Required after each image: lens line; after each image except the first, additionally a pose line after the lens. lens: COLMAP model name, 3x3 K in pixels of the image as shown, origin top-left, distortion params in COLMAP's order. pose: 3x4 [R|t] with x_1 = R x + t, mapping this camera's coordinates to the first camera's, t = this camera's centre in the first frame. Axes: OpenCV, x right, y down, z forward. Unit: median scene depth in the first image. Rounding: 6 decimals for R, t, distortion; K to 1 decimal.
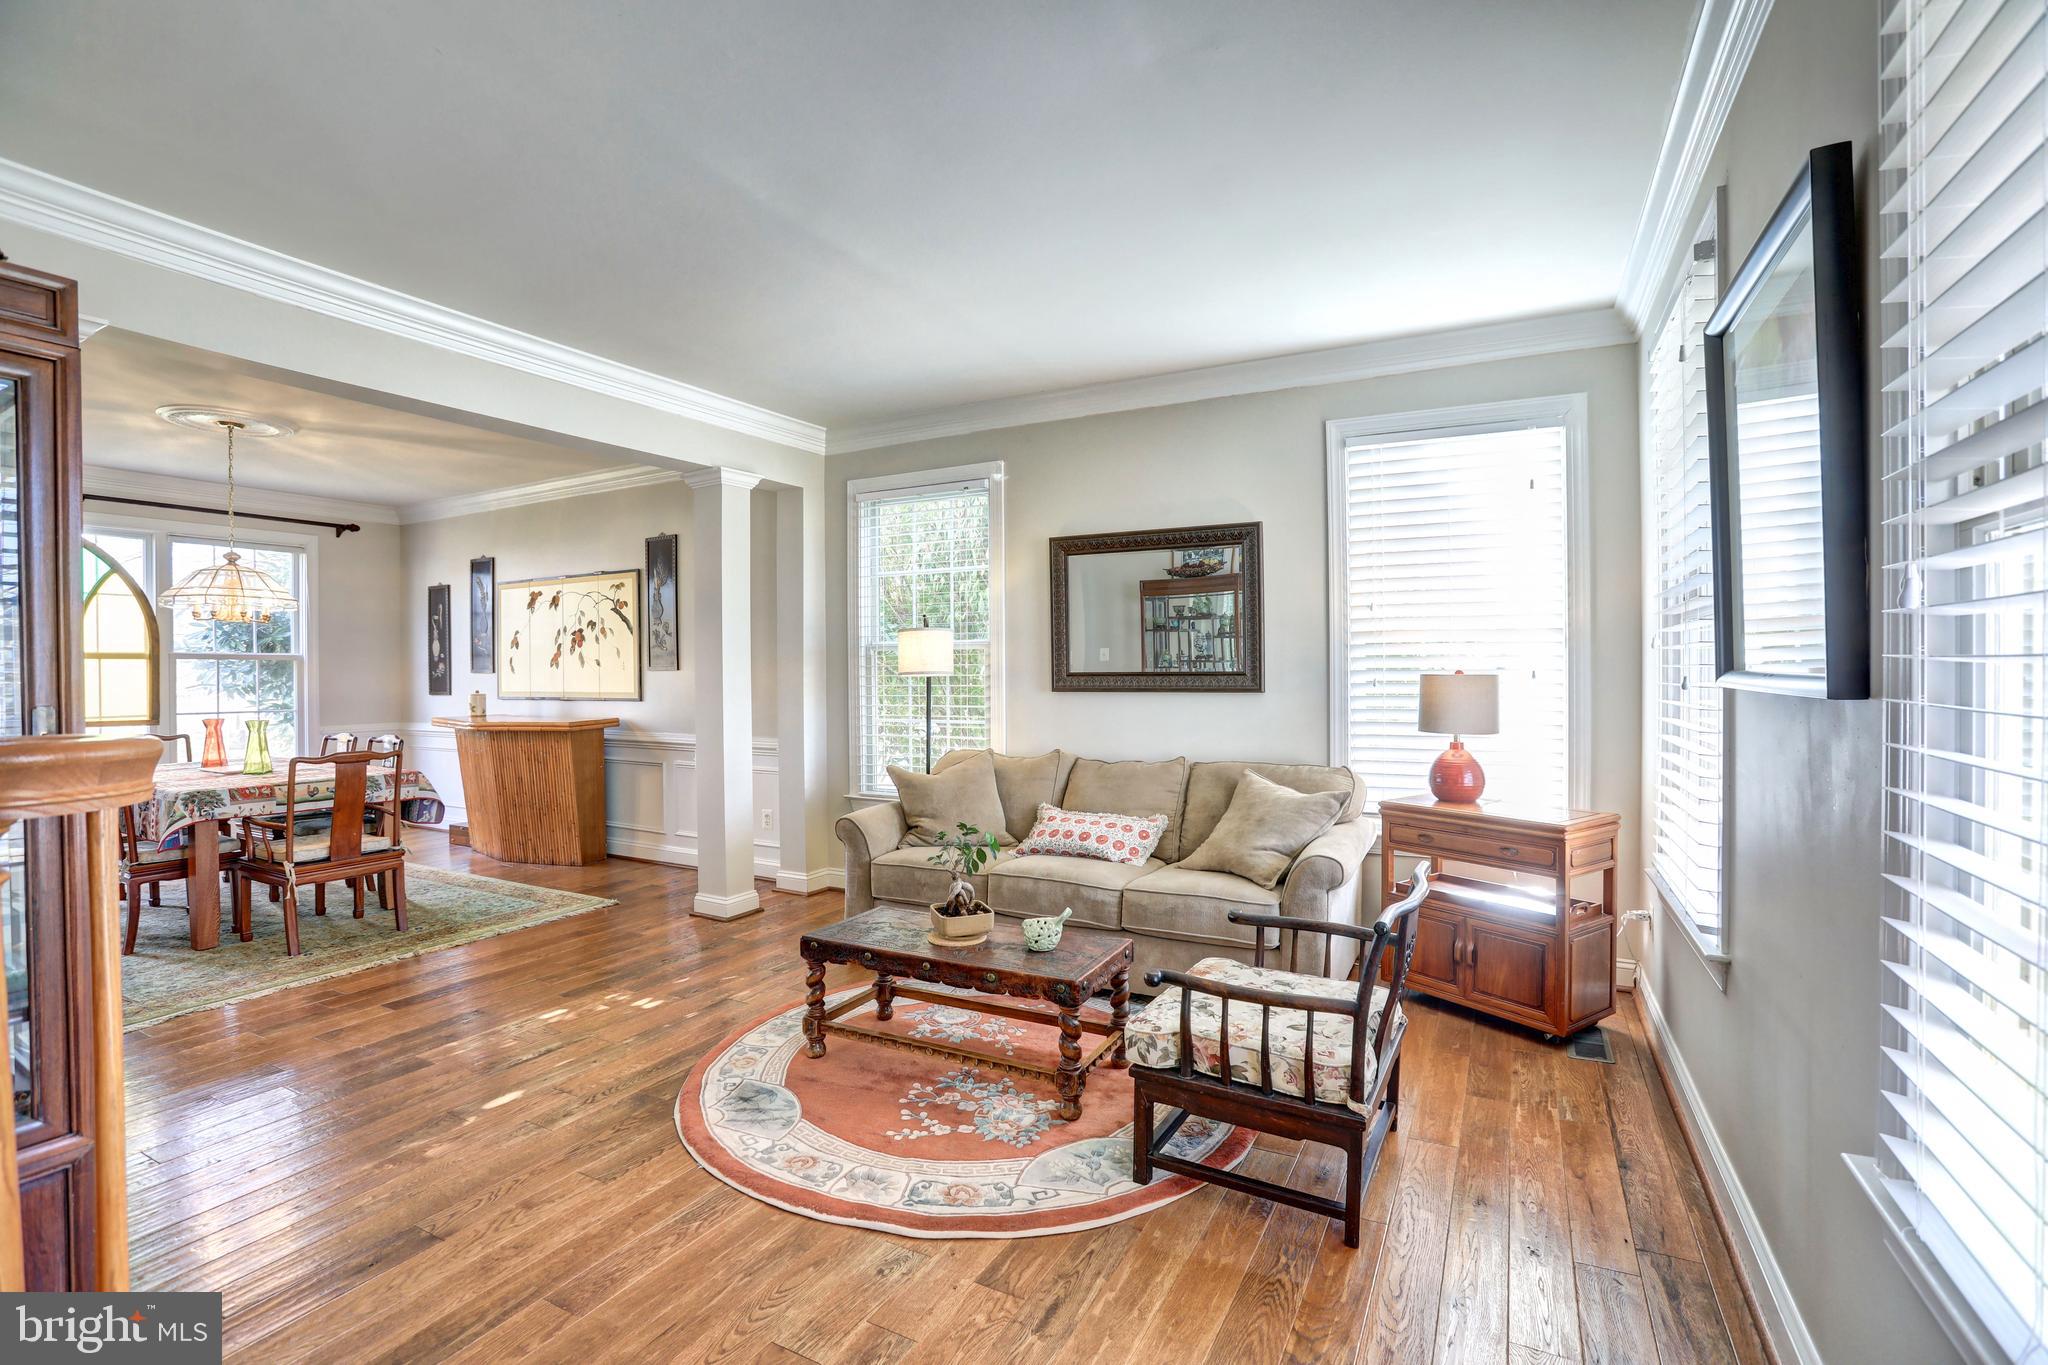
lens RADIAL K [[925.5, 0, 1031.1], [0, 925.5, 678.7], [0, 0, 1]] dist [-0.084621, 0.036040]
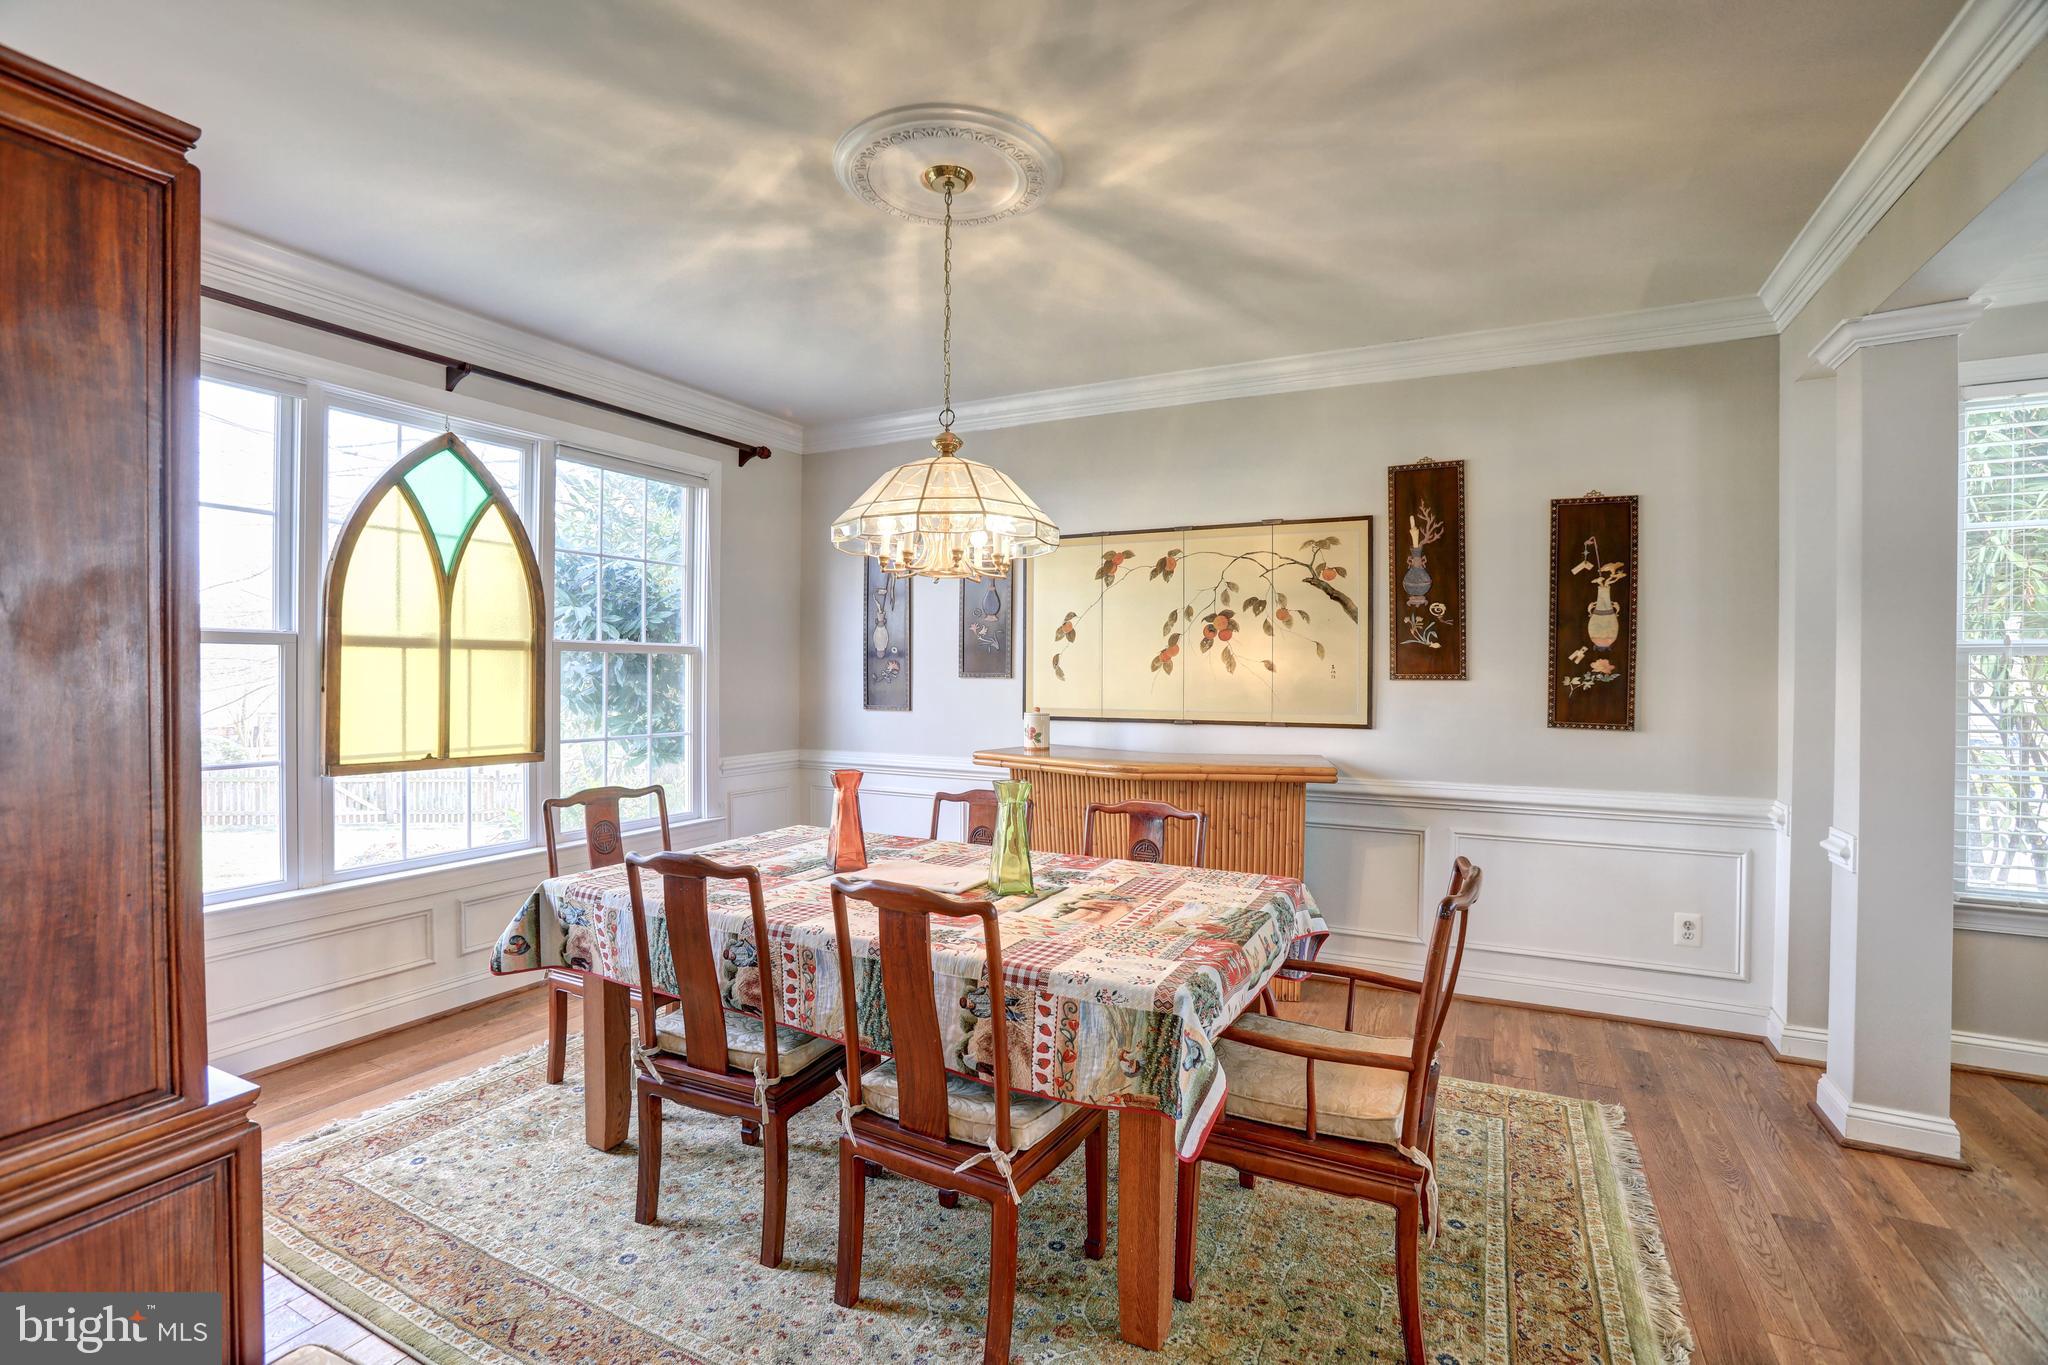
lens RADIAL K [[925.5, 0, 1031.1], [0, 925.5, 678.7], [0, 0, 1]] dist [-0.084621, 0.036040]
pose [[0.999847, 0.010420, 0.014044, -0.652119], [-0.010424, 0.999946, 0.000184, -0.006981], [-0.014041, -0.000330, 0.999901, 0.373241]]
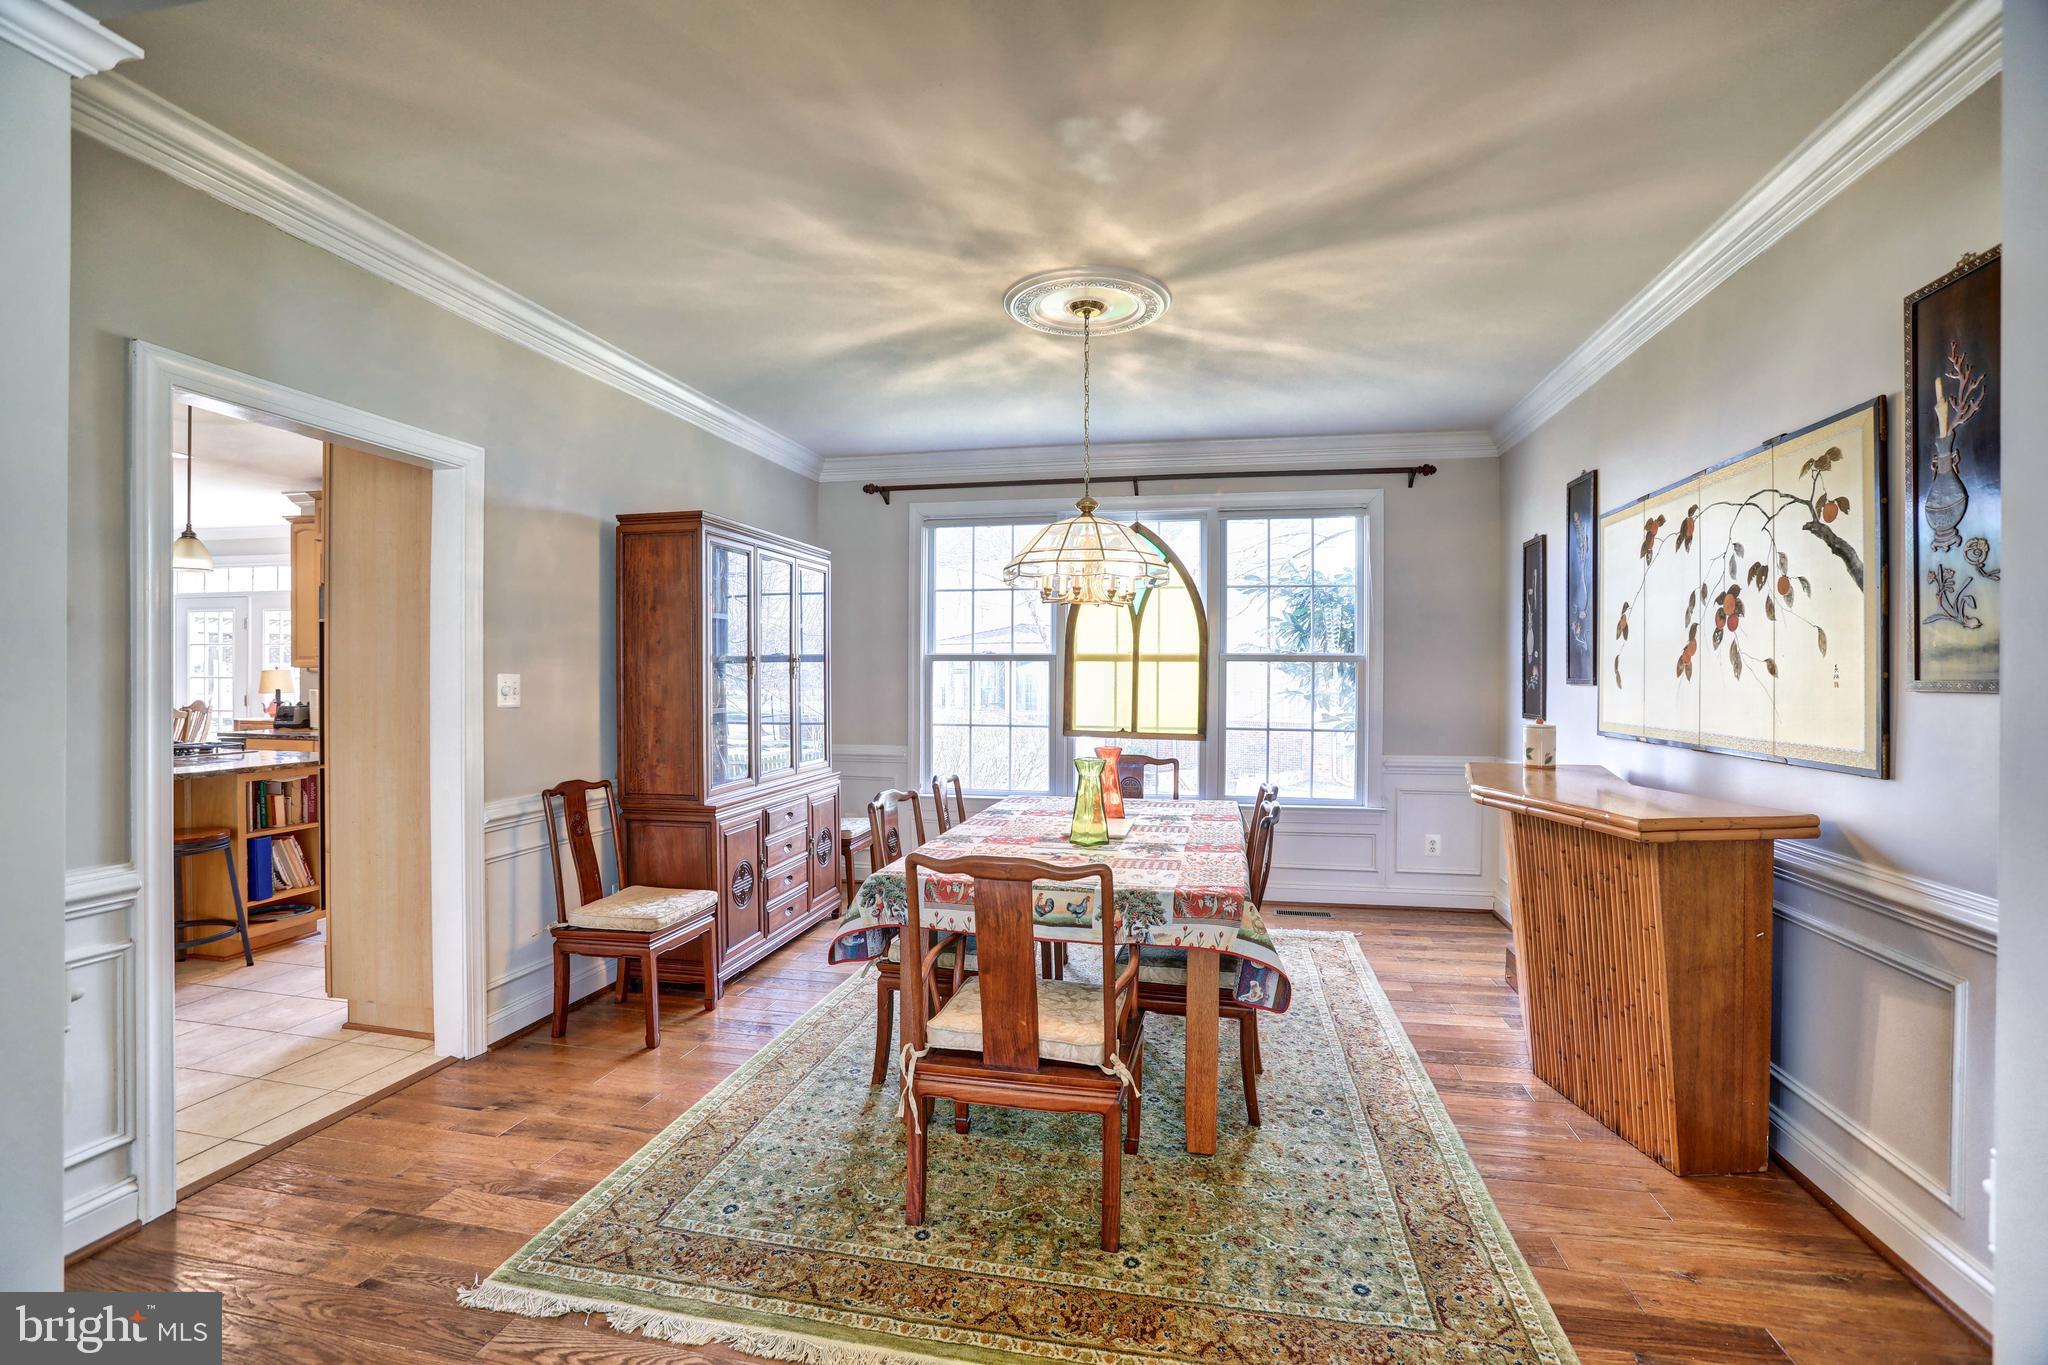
lens RADIAL K [[925.5, 0, 1031.1], [0, 925.5, 678.7], [0, 0, 1]] dist [-0.084621, 0.036040]
pose [[0.278185, 0.012520, -0.960446, -0.193747], [-0.014870, 0.999851, 0.008727, -0.011070], [0.960412, 0.011854, 0.278330, 0.583008]]
